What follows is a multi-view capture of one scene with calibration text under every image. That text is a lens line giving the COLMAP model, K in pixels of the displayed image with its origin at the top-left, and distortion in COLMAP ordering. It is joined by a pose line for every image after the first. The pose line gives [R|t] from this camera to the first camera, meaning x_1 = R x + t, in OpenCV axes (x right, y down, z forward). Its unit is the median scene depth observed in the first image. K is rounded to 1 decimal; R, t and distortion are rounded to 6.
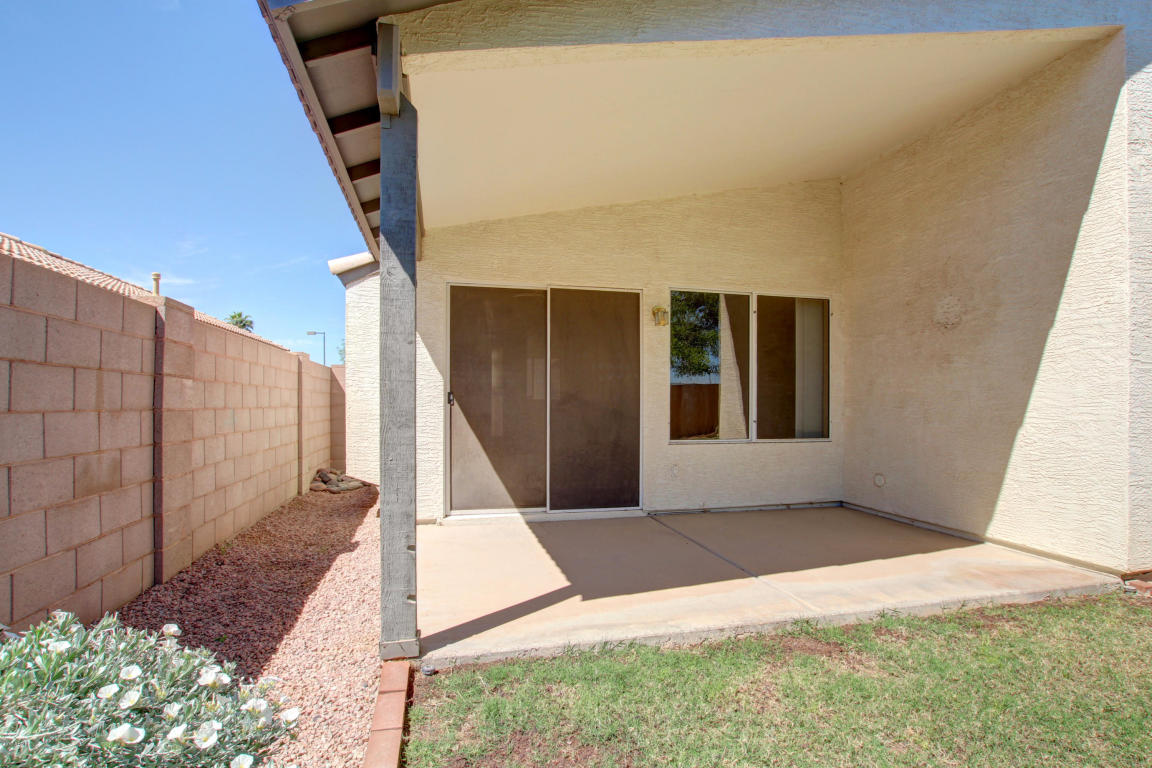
lens RADIAL K [[536.7, 0, 562.3], [0, 536.7, 403.5], [0, 0, 1]] dist [-0.024506, 0.000350]
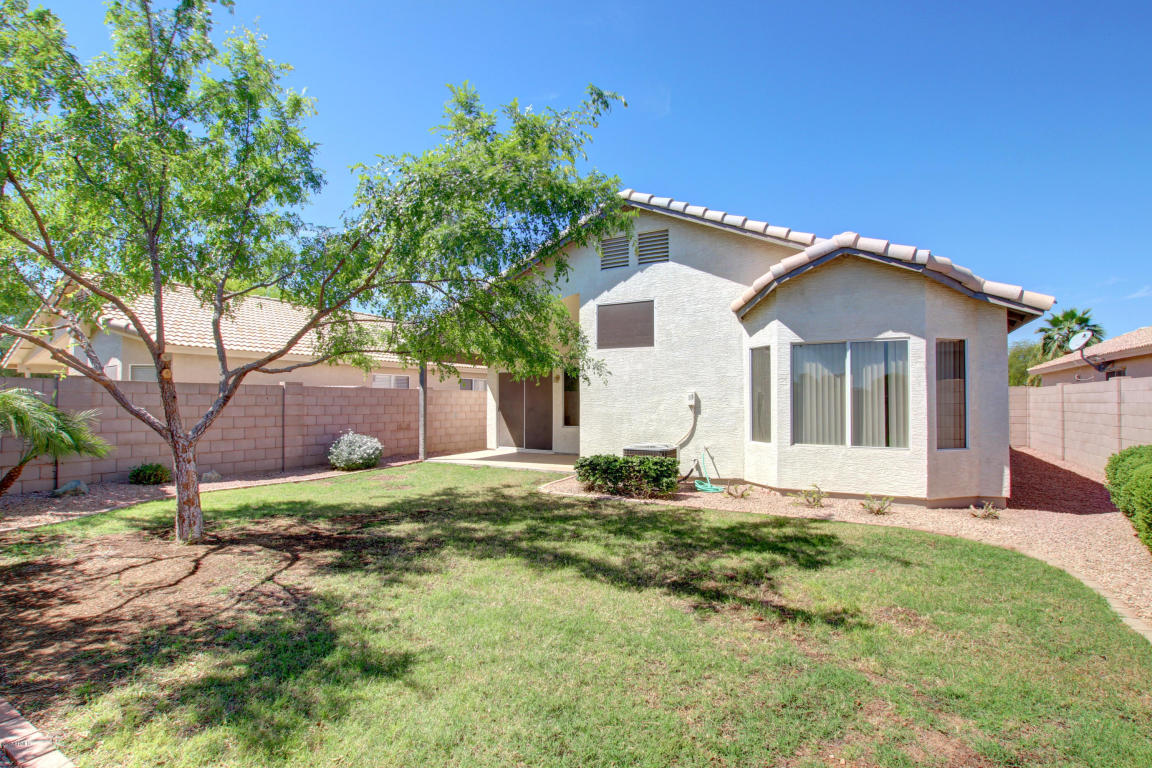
lens RADIAL K [[537.1, 0, 581.9], [0, 537.1, 387.2], [0, 0, 1]] dist [-0.026141, 0.001000]
pose [[0.723637, -0.023622, -0.689777, 2.312339], [0.004443, 0.999553, -0.029570, -0.047791], [0.690167, 0.018334, 0.723418, -0.931770]]
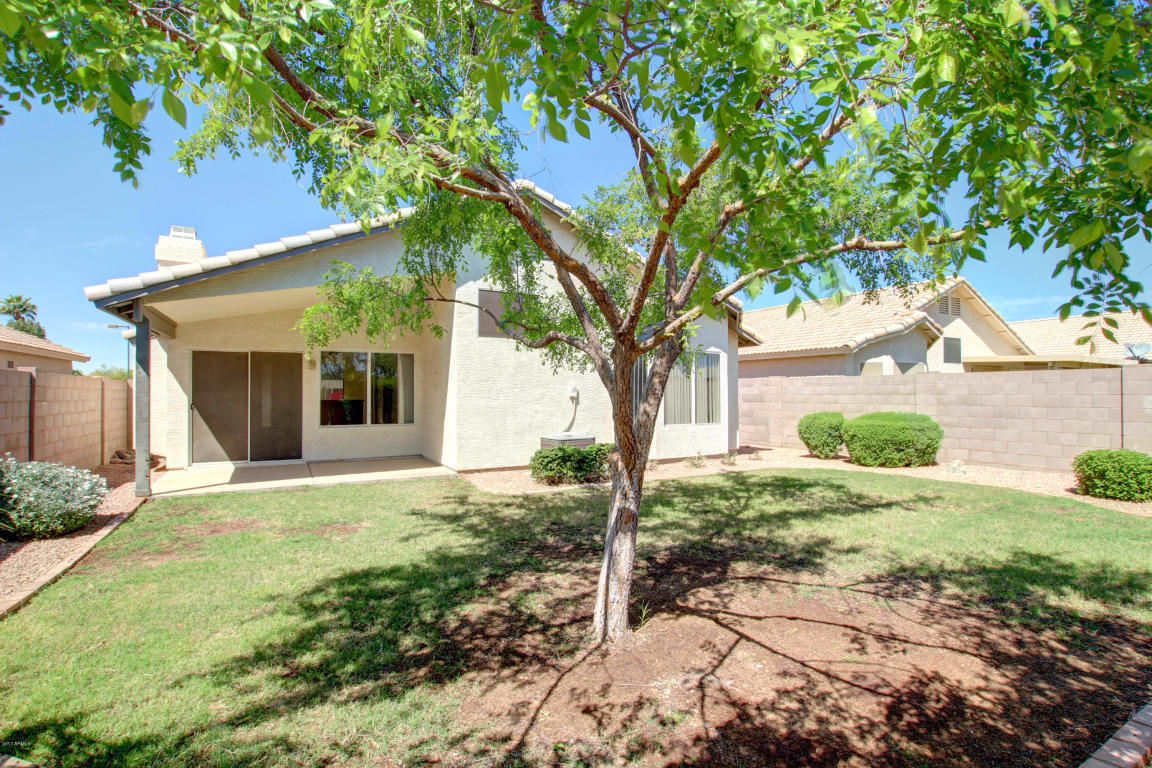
lens RADIAL K [[537.1, 0, 581.9], [0, 537.1, 387.2], [0, 0, 1]] dist [-0.026141, 0.001000]
pose [[0.958950, -0.002687, 0.283561, 0.636694], [0.006014, 0.999923, -0.010862, -0.054497], [-0.283510, 0.012121, 0.958893, -1.333901]]
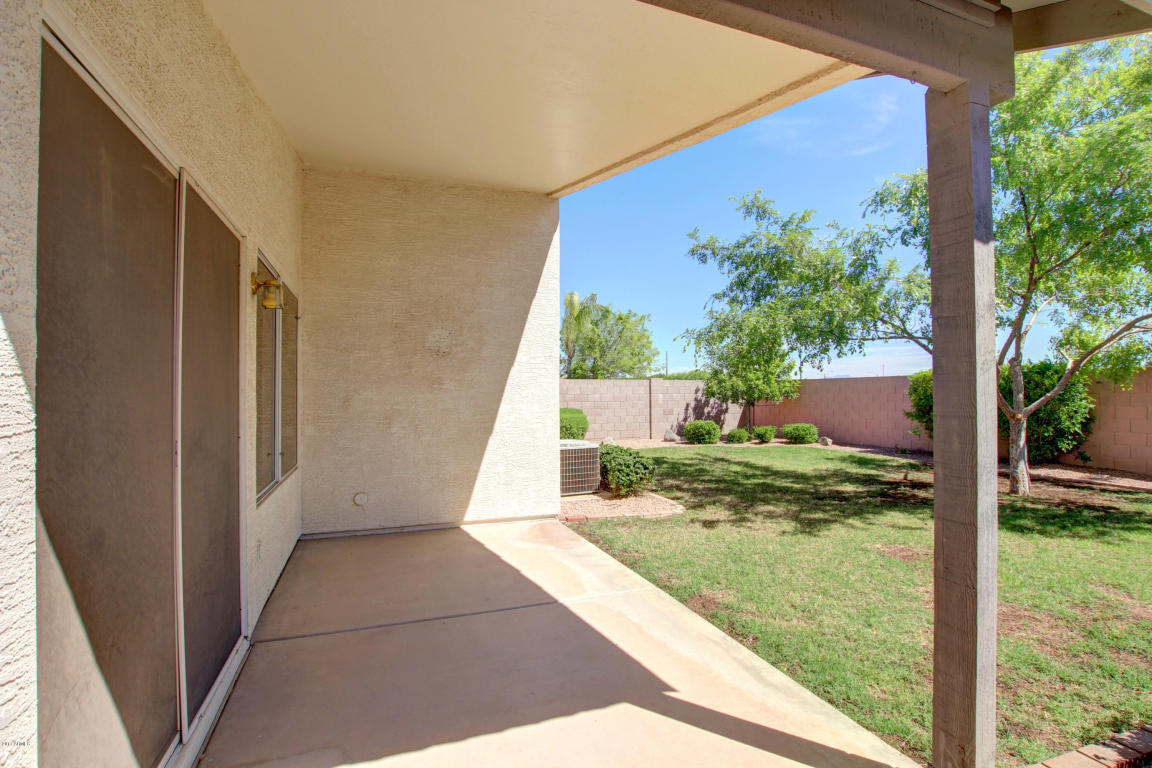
lens RADIAL K [[537.1, 0, 581.9], [0, 537.1, 387.2], [0, 0, 1]] dist [-0.026141, 0.001000]
pose [[-0.133977, 0.006524, 0.990963, -0.470770], [0.006279, 0.999964, -0.005734, -0.057456], [-0.990965, 0.005454, -0.134013, 0.785143]]
